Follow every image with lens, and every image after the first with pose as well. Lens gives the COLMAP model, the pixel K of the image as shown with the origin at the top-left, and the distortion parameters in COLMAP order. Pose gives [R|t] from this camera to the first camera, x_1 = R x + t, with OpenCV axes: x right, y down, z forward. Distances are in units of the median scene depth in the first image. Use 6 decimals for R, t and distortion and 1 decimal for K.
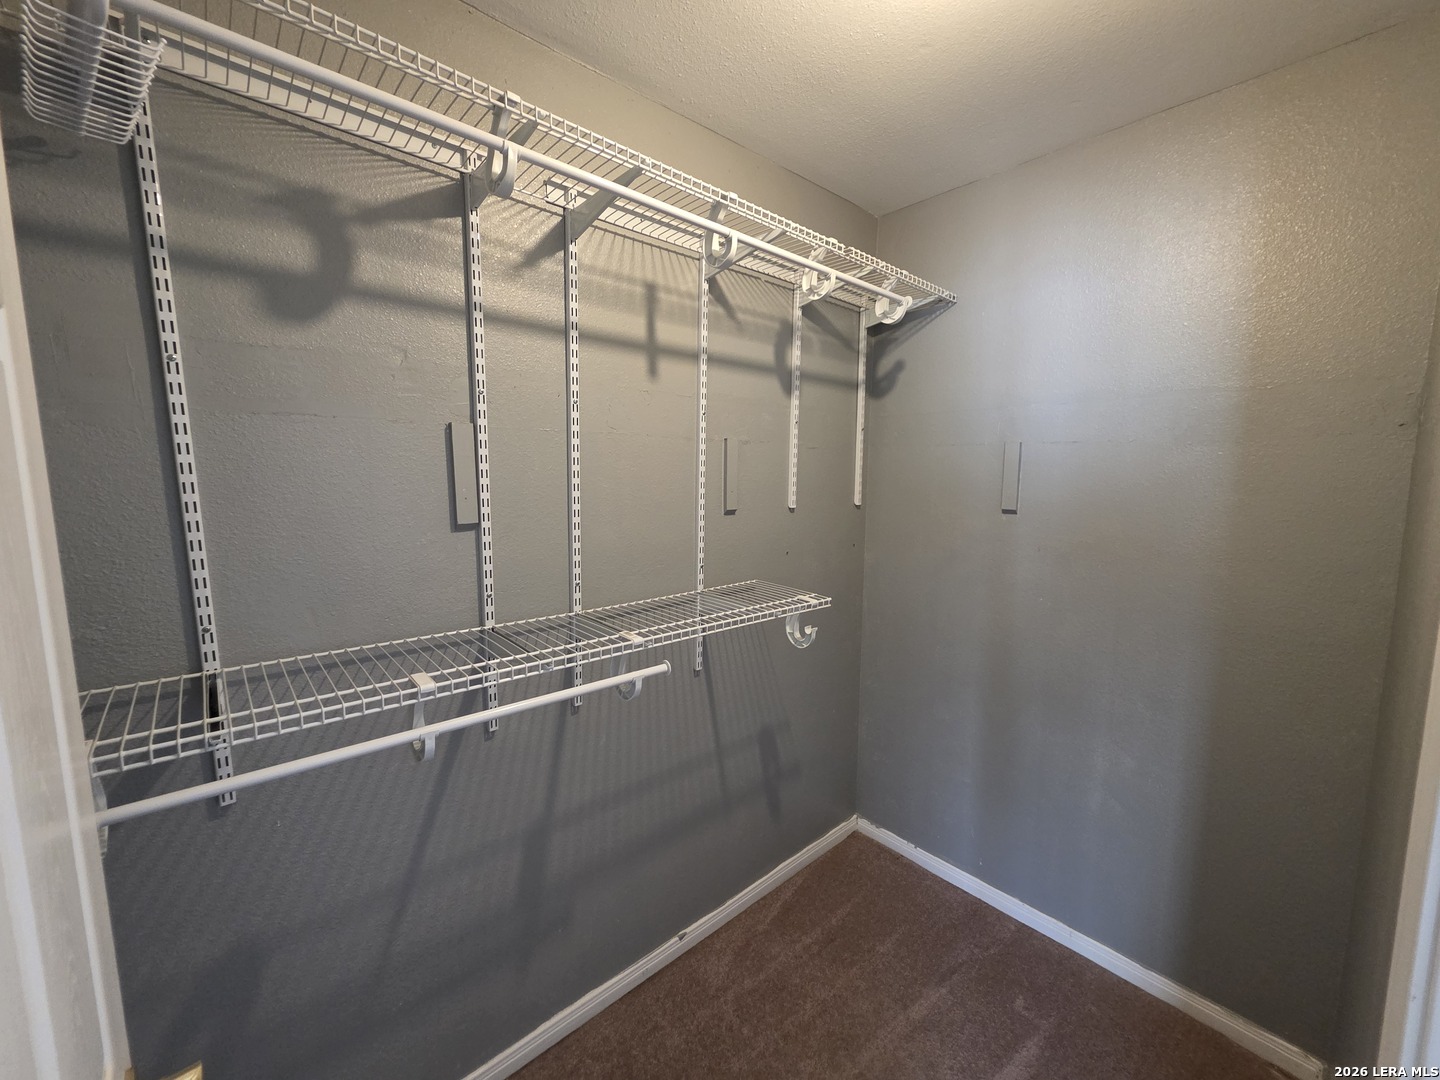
lens RADIAL K [[574.4, 0, 722.5], [0, 574.4, 536.8], [0, 0, 1]] dist [0.001029, 0.000043]
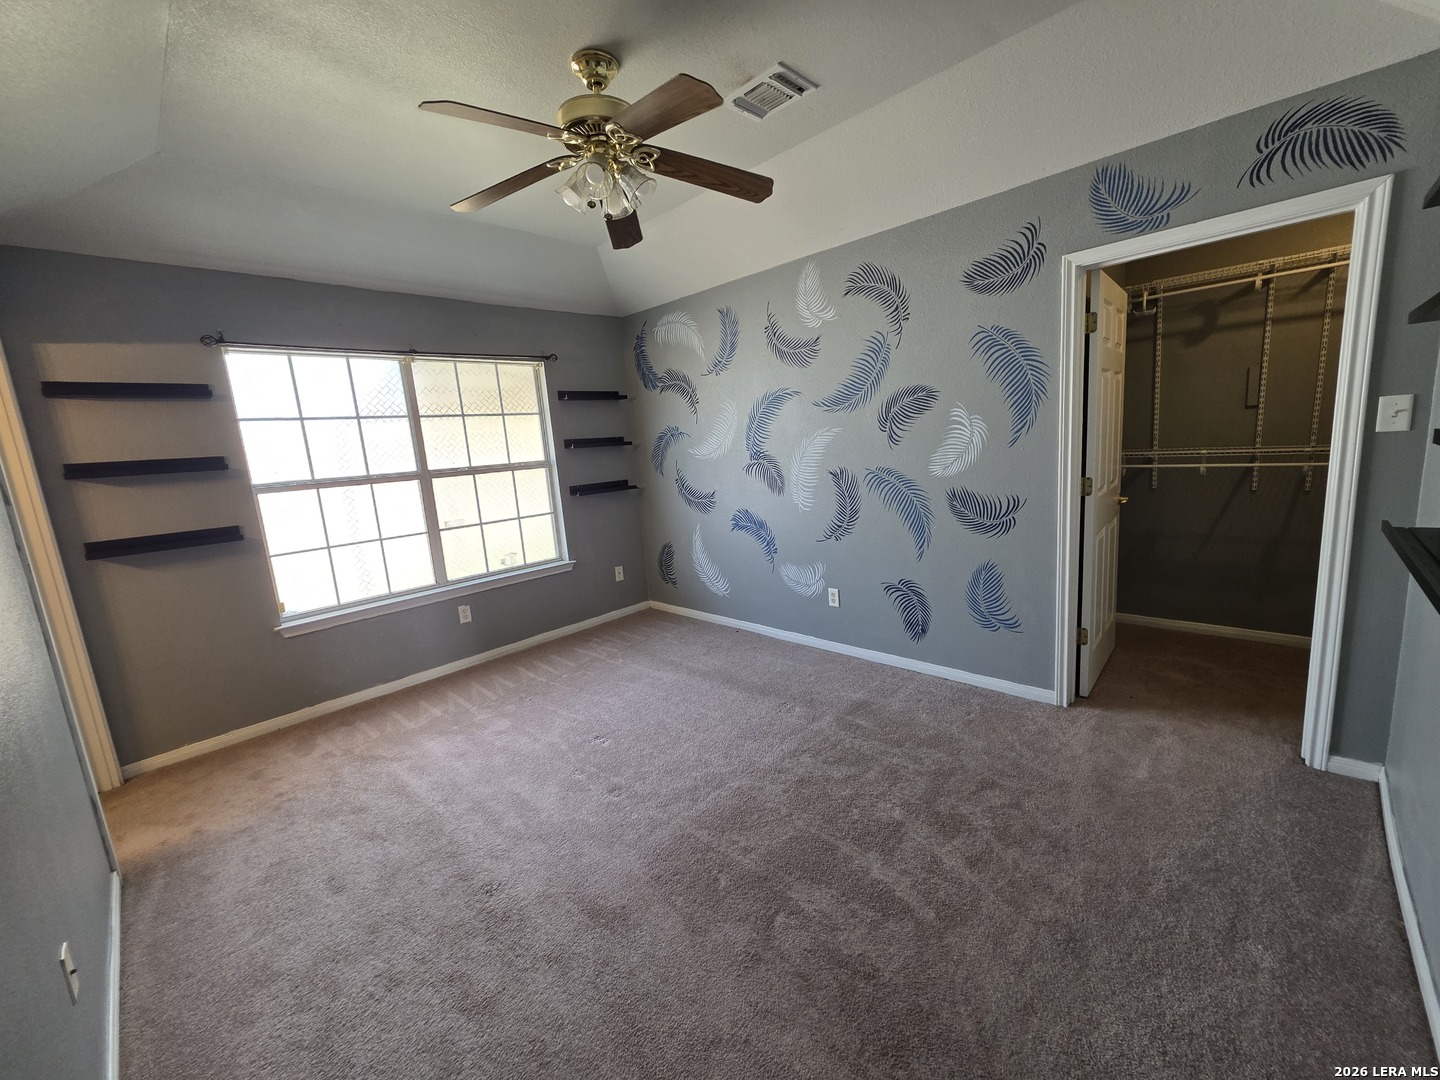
lens RADIAL K [[574.4, 0, 723.0], [0, 574.4, 534.1], [0, 0, 1]] dist [0.001029, 0.000043]
pose [[0.068726, 0.147075, -0.986735, 2.339793], [-0.050972, 0.988299, 0.143758, 0.343878], [0.996333, 0.040415, 0.075419, -1.787405]]
